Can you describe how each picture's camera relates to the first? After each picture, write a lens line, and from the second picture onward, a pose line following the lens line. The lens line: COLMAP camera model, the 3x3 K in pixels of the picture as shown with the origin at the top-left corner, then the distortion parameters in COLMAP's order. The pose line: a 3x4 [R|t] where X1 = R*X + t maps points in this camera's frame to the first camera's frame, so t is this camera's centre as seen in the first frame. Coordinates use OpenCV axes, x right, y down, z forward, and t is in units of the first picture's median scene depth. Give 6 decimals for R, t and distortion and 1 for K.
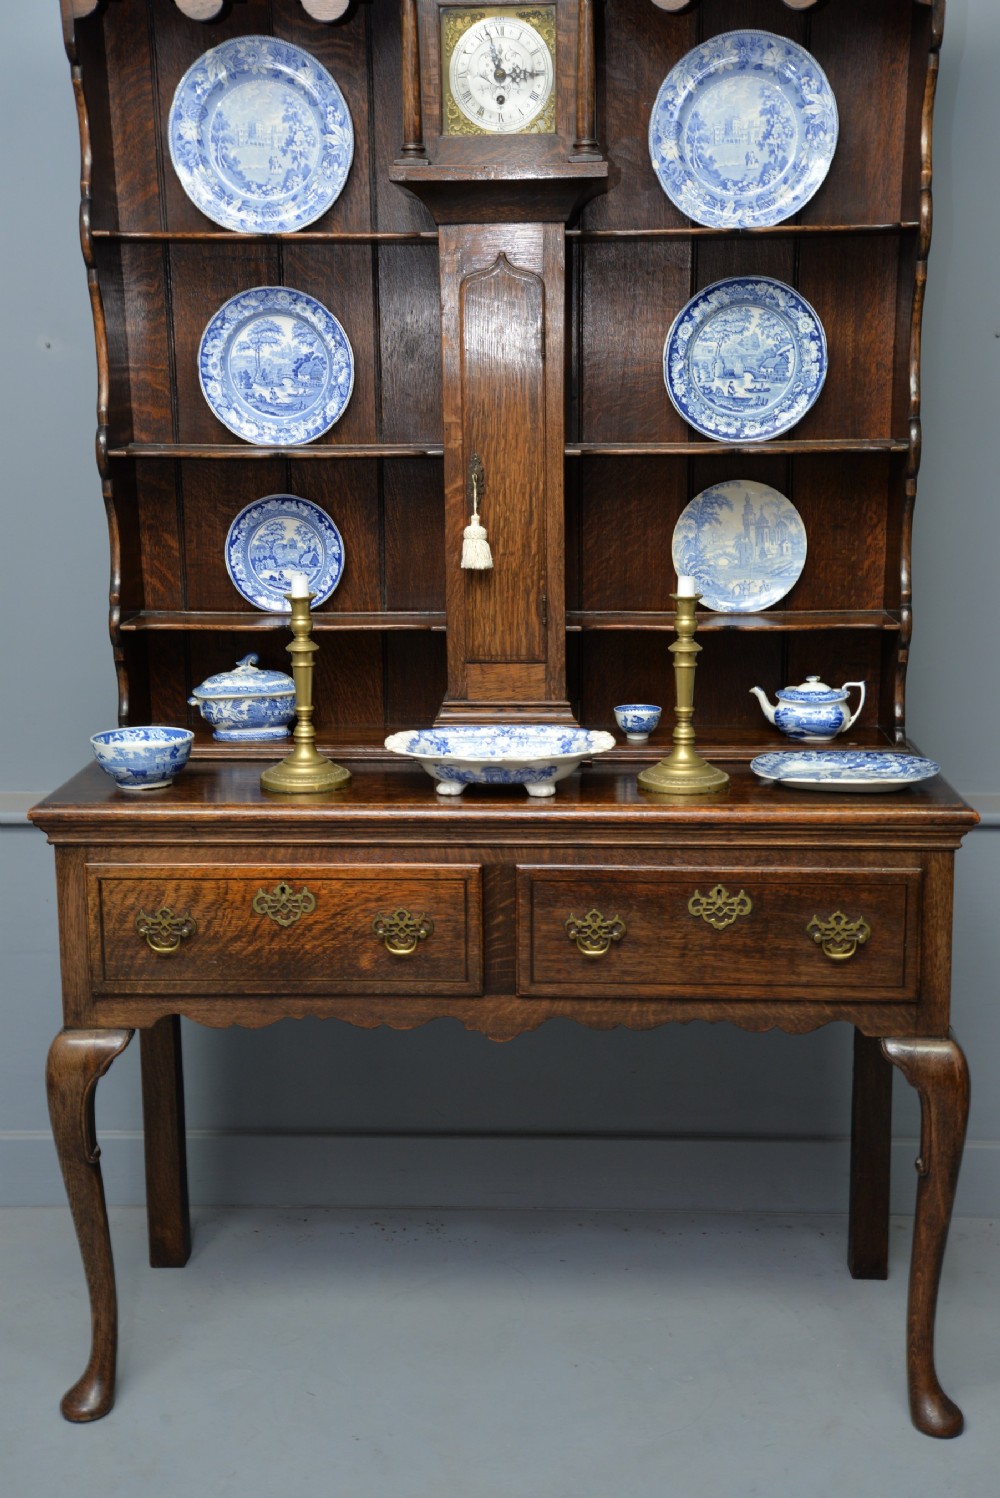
lens RADIAL K [[1798.2, 0, 507.5], [0, 1798.2, 755.9], [0, 0, 1]] dist [0.169003, 0.000000]
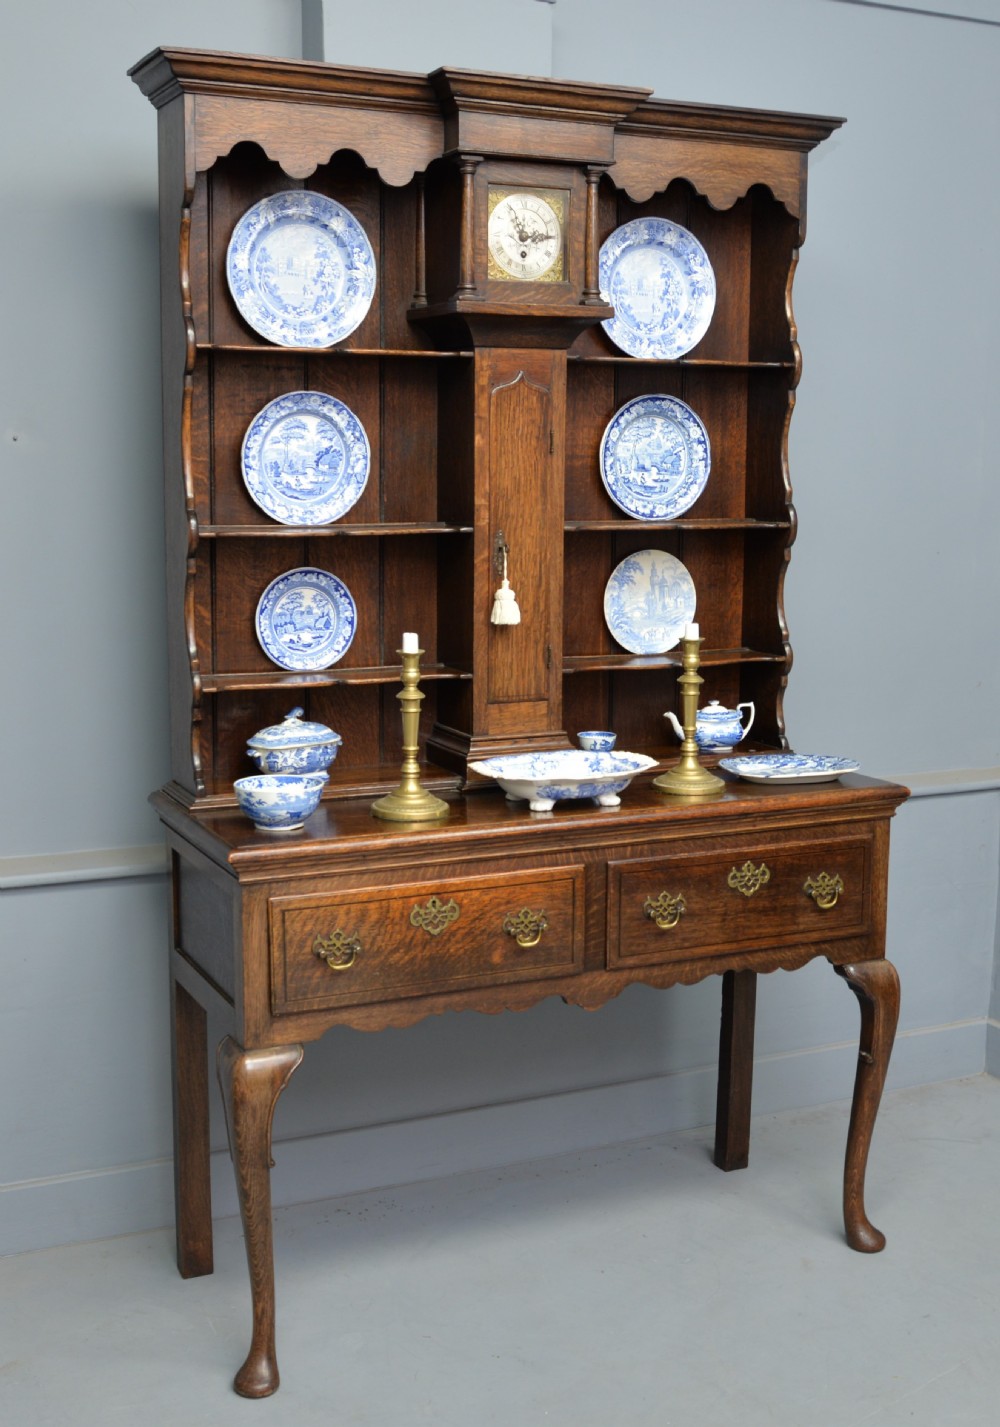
lens RADIAL K [[1727.3, 0, 476.2], [0, 1727.3, 719.6], [0, 0, 1]] dist [-0.048242, 0.000000]
pose [[0.885076, -0.058609, 0.461742, -0.565264], [0.084208, 0.995833, -0.035010, -0.002200], [-0.457766, 0.069869, 0.886323, -0.005746]]
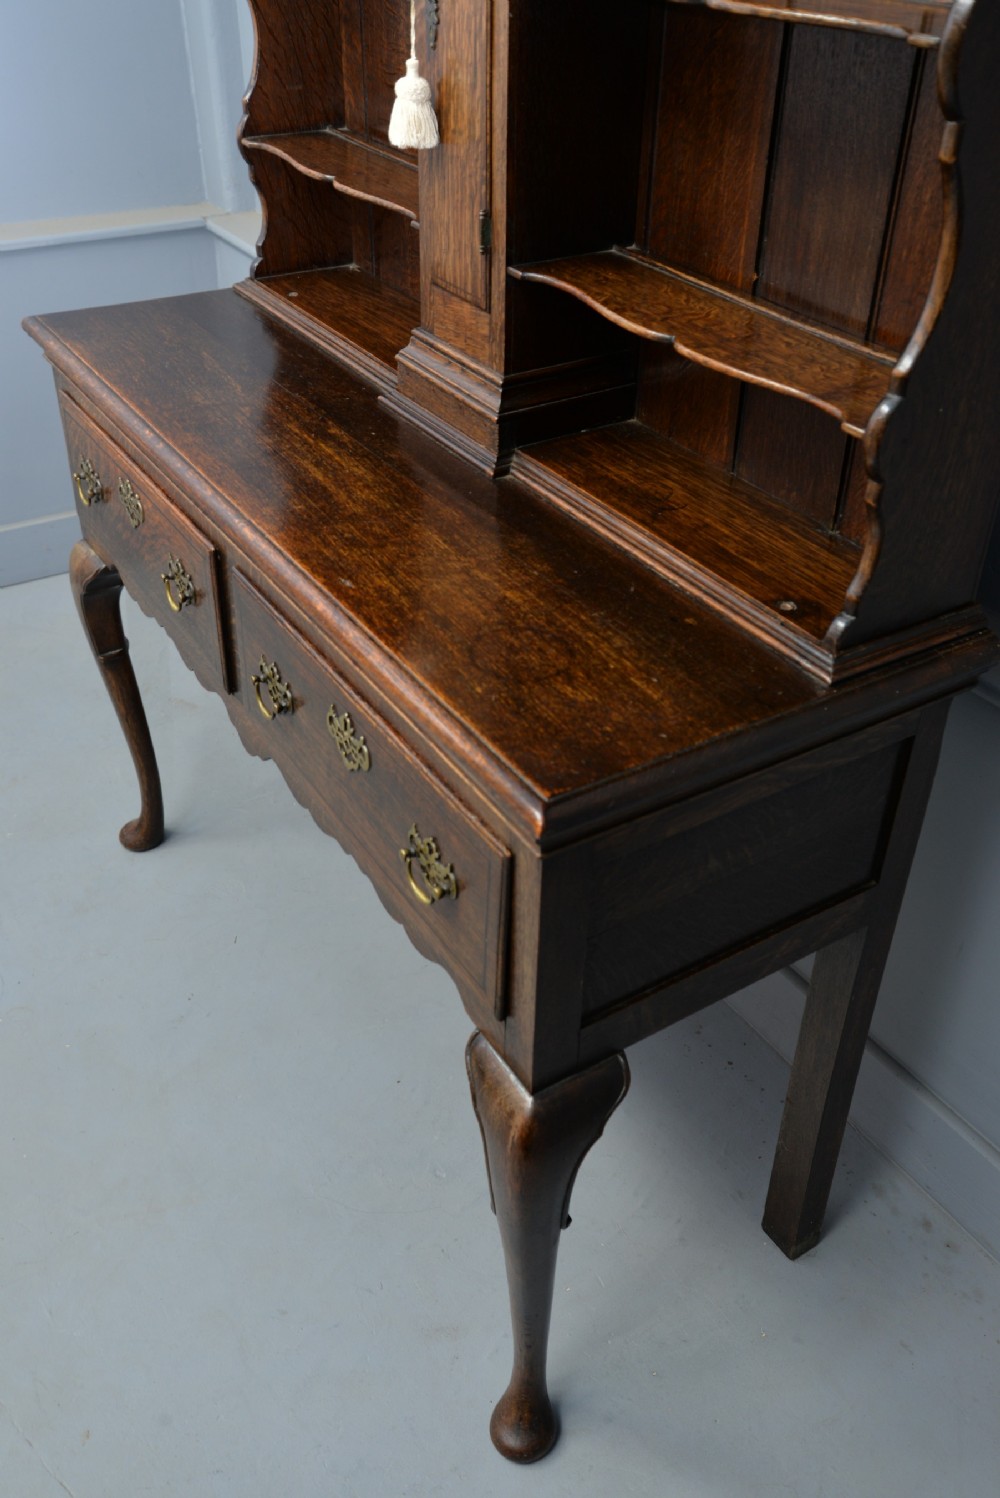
lens RADIAL K [[1322.8, 0, 513.4], [0, 1322.8, 751.4], [0, 0, 1]] dist [0.001239, 0.067193]
pose [[0.576561, 0.490901, -0.653141, 0.447665], [-0.197833, 0.859475, 0.471345, -0.150795], [0.792742, -0.142546, 0.592656, 0.690445]]
